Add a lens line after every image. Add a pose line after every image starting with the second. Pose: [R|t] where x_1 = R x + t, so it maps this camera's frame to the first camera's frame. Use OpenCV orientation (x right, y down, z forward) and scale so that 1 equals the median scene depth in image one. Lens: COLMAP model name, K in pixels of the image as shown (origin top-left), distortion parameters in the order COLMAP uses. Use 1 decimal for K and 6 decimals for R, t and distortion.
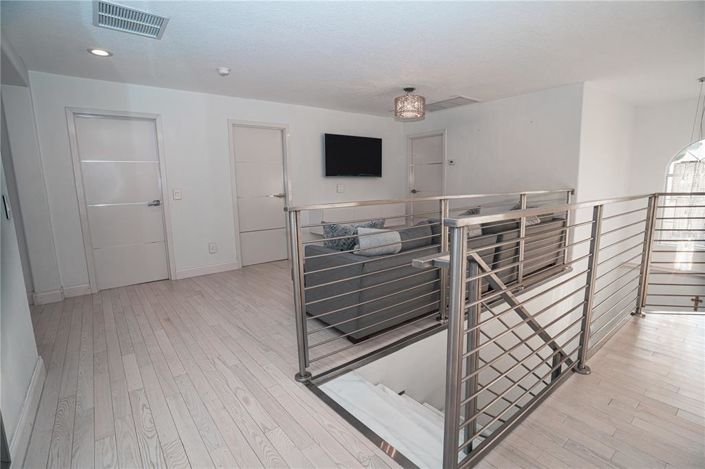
lens RADIAL K [[343.8, 0, 353.8], [0, 343.8, 237.8], [0, 0, 1]] dist [-0.063713, 0.000359]
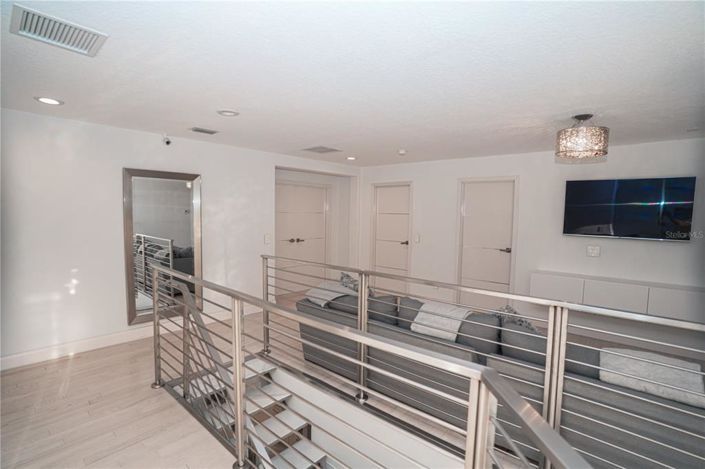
lens RADIAL K [[343.8, 0, 353.8], [0, 343.8, 237.8], [0, 0, 1]] dist [-0.063713, 0.000359]
pose [[0.169983, 0.094917, -0.980865, 0.752538], [-0.175190, 0.982406, 0.064705, -0.168350], [0.969750, 0.160839, 0.183620, 0.483409]]
